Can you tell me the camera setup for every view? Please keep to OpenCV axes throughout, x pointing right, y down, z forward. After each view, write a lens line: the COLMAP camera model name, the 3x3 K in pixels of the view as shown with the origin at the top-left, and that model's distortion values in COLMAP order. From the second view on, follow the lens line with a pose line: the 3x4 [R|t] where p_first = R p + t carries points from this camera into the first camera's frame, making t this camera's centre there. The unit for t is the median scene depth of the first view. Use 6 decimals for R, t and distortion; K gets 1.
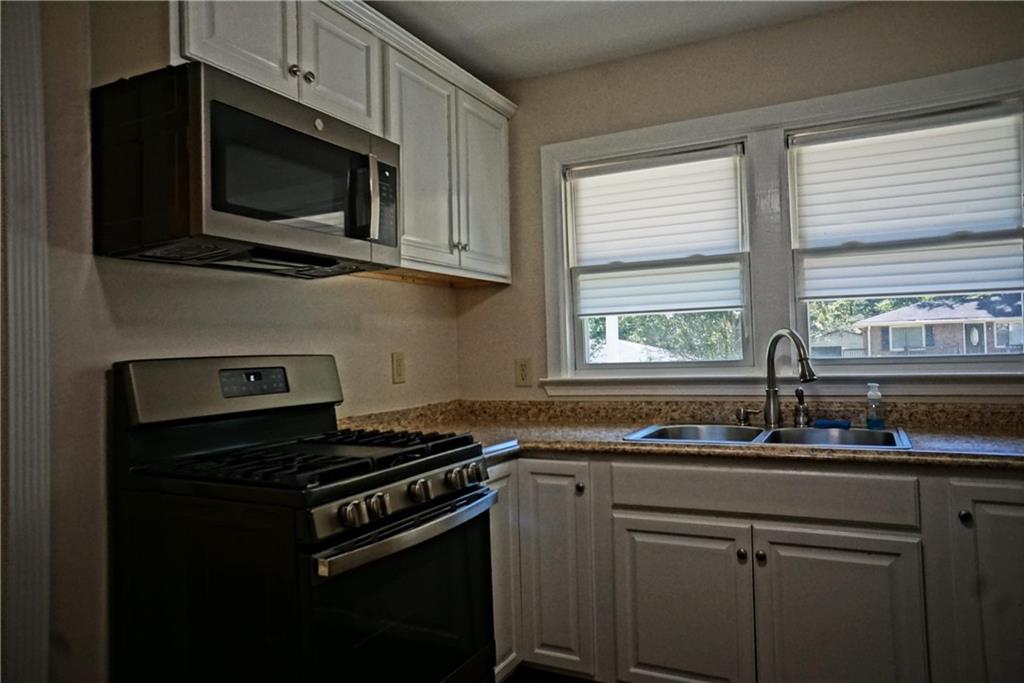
lens RADIAL K [[694.1, 0, 516.2], [0, 694.1, 339.9], [0, 0, 1]] dist [-0.064417, 0.095430]
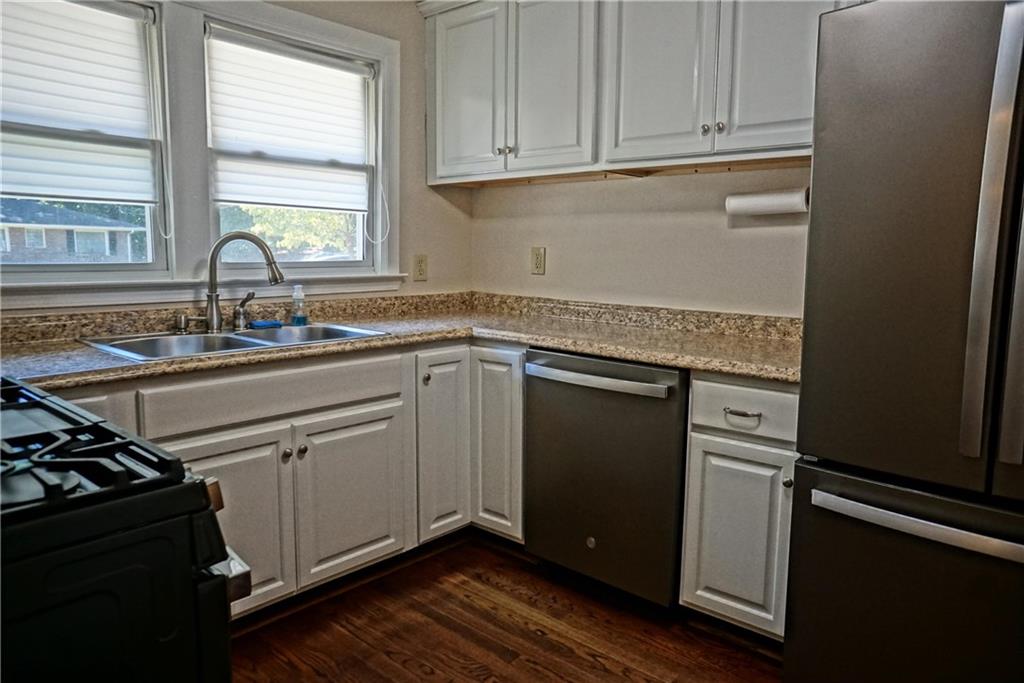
lens RADIAL K [[694.1, 0, 516.2], [0, 694.1, 339.9], [0, 0, 1]] dist [-0.064417, 0.095430]
pose [[0.245418, -0.094437, 0.964807, -0.453039], [-0.032839, 0.993863, 0.105634, 0.019984], [-0.968861, -0.057607, 0.240810, 0.350992]]
